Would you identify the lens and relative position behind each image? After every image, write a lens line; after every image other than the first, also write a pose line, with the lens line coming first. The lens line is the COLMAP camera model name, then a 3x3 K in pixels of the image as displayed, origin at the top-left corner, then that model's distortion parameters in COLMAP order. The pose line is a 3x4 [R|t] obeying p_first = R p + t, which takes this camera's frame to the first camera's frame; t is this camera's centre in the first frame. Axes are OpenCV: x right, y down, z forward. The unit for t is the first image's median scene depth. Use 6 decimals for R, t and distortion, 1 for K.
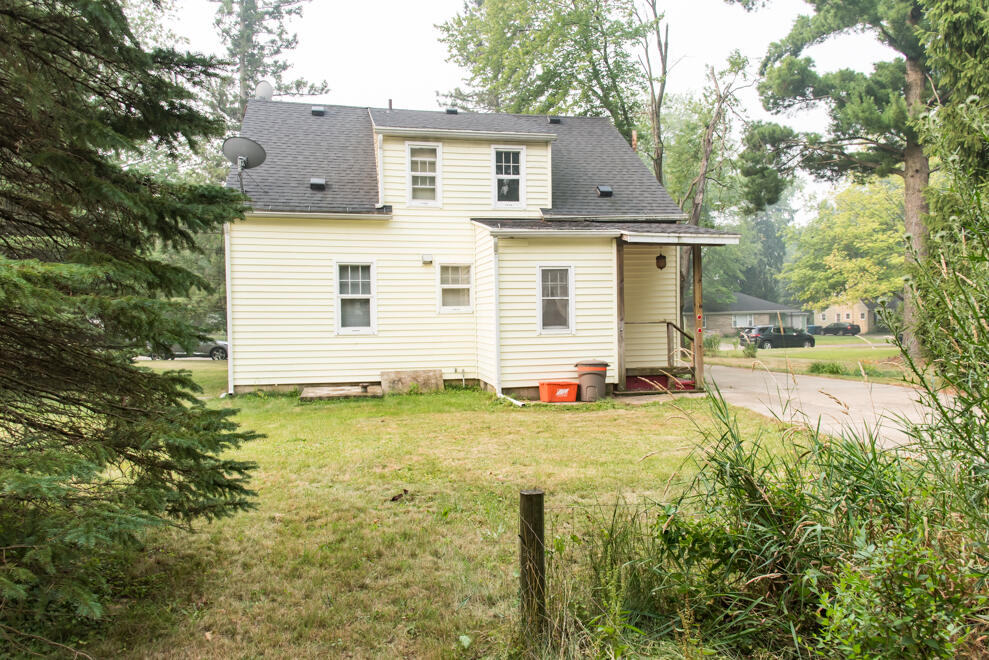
lens RADIAL K [[692.3, 0, 496.4], [0, 692.3, 330.7], [0, 0, 1]] dist [0.039866, -0.001143]
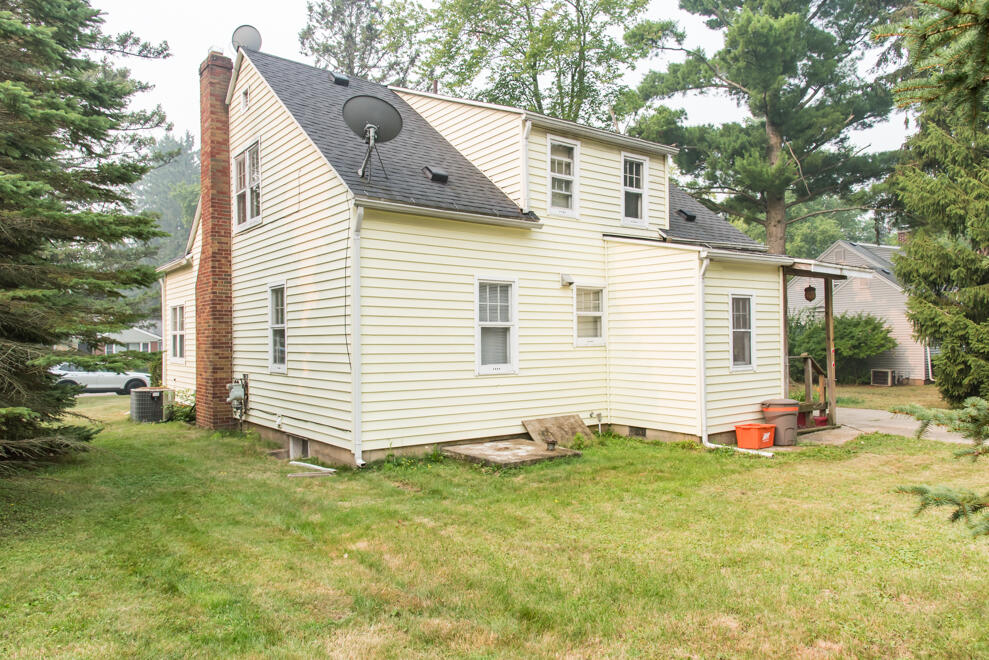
lens RADIAL K [[692.3, 0, 500.9], [0, 692.3, 331.1], [0, 0, 1]] dist [0.039866, -0.001143]
pose [[0.898800, 0.011955, 0.438195, -0.533545], [0.003847, 0.999374, -0.035156, -0.014146], [-0.438341, 0.033284, 0.898192, 0.302622]]
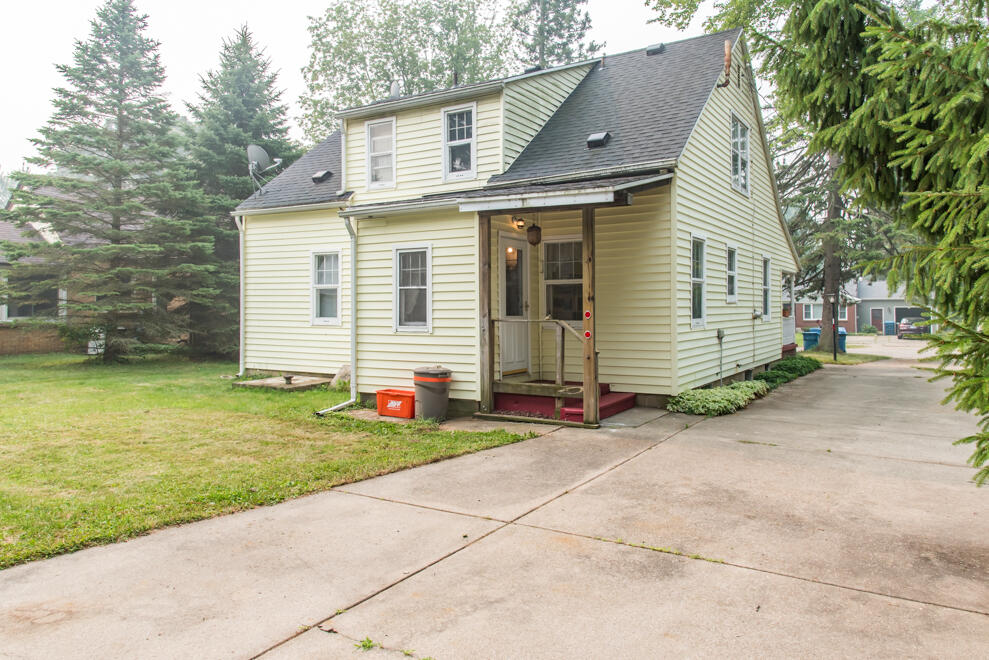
lens RADIAL K [[692.3, 0, 495.4], [0, 692.3, 309.9], [0, 0, 1]] dist [0.039866, -0.001143]
pose [[0.741141, 0.015206, -0.671177, 0.638575], [-0.018699, 0.999823, 0.002004, -0.022154], [0.671089, 0.011066, 0.741294, 0.423368]]
